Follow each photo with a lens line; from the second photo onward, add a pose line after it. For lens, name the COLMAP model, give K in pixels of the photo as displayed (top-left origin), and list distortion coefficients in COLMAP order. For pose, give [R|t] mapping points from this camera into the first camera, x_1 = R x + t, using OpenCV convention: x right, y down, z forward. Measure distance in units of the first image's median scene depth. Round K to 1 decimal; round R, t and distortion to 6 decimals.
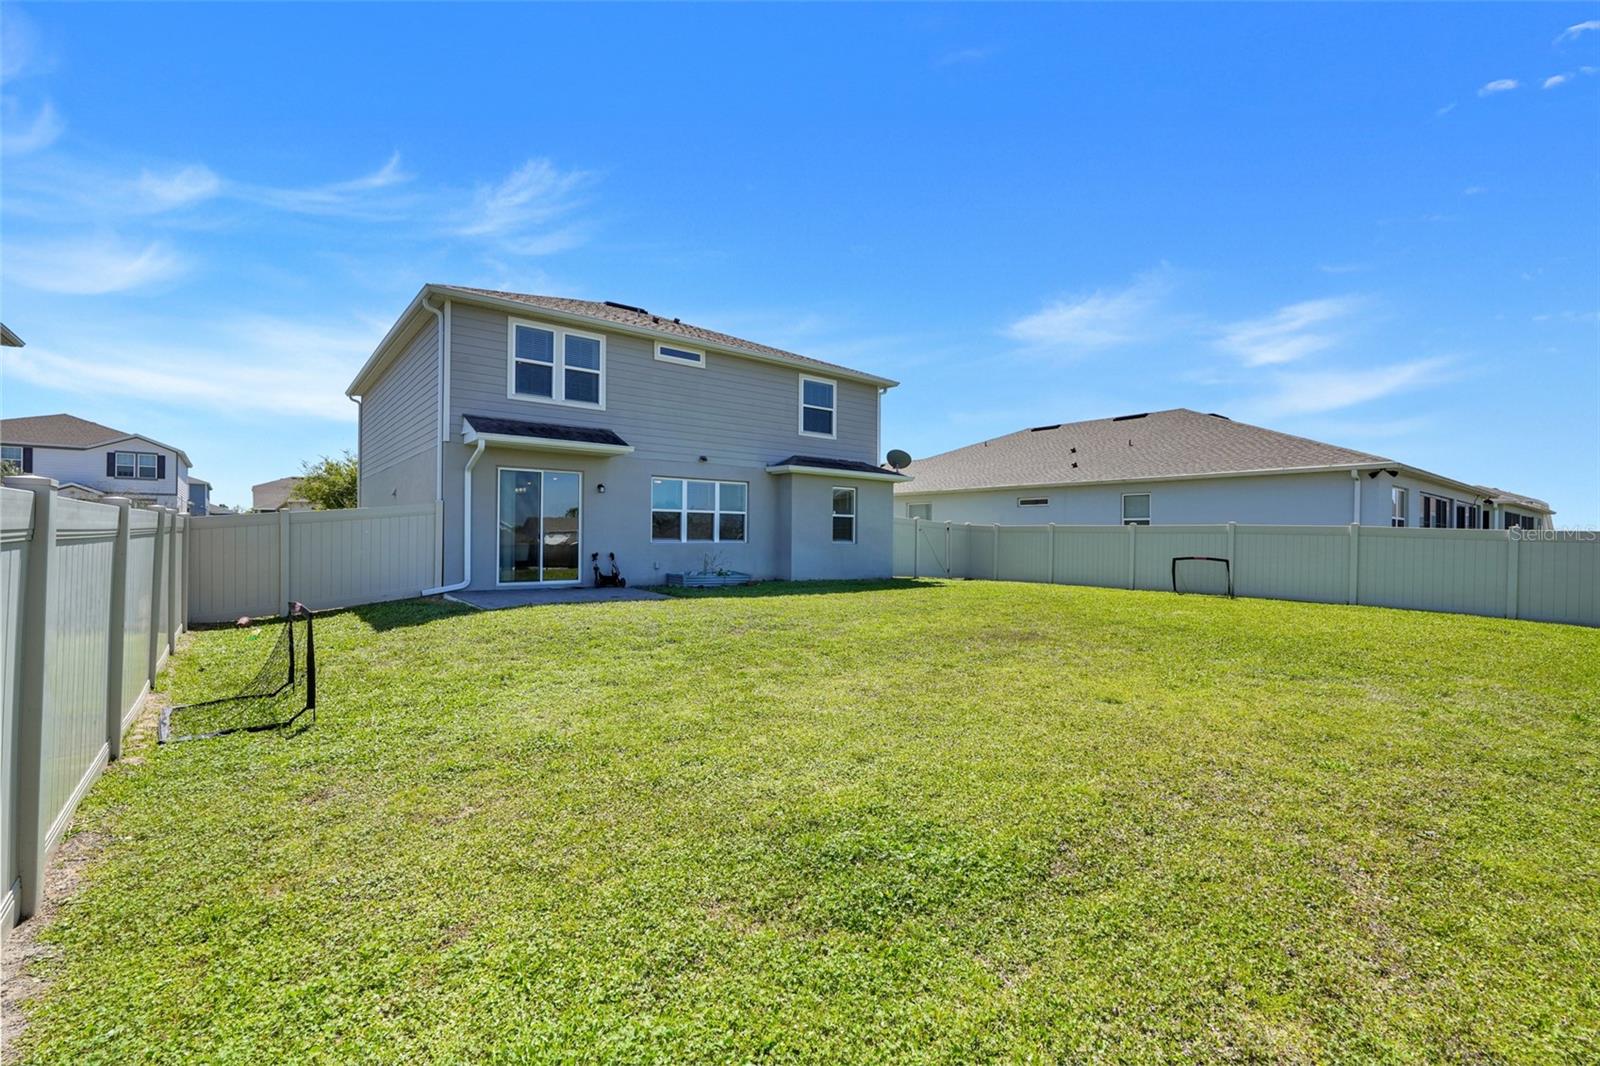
lens RADIAL K [[713.5, 0, 813.0], [0, 713.5, 534.0], [0, 0, 1]] dist [-0.002187, 0.000213]
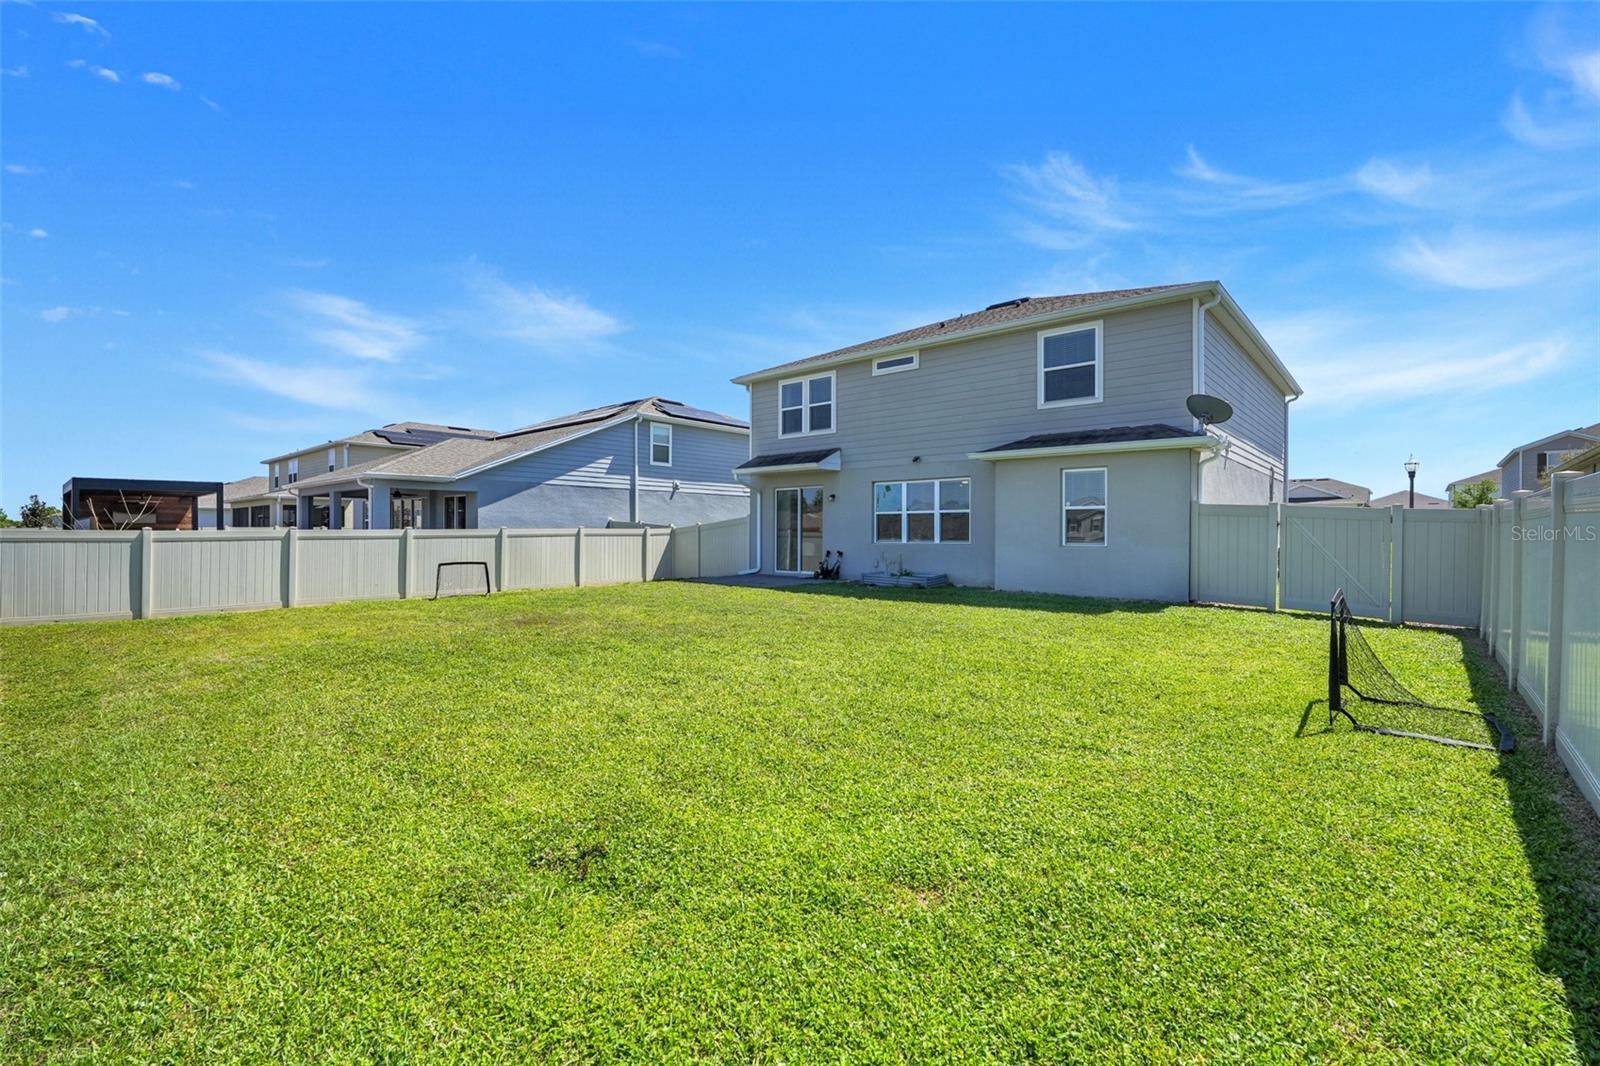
lens RADIAL K [[713.5, 0, 802.8], [0, 713.5, 532.9], [0, 0, 1]] dist [-0.002187, 0.000213]
pose [[0.176584, -0.007481, -0.984257, 0.803979], [0.012348, 0.999909, -0.005385, 0.001482], [0.984208, -0.011203, 0.176661, 0.666018]]
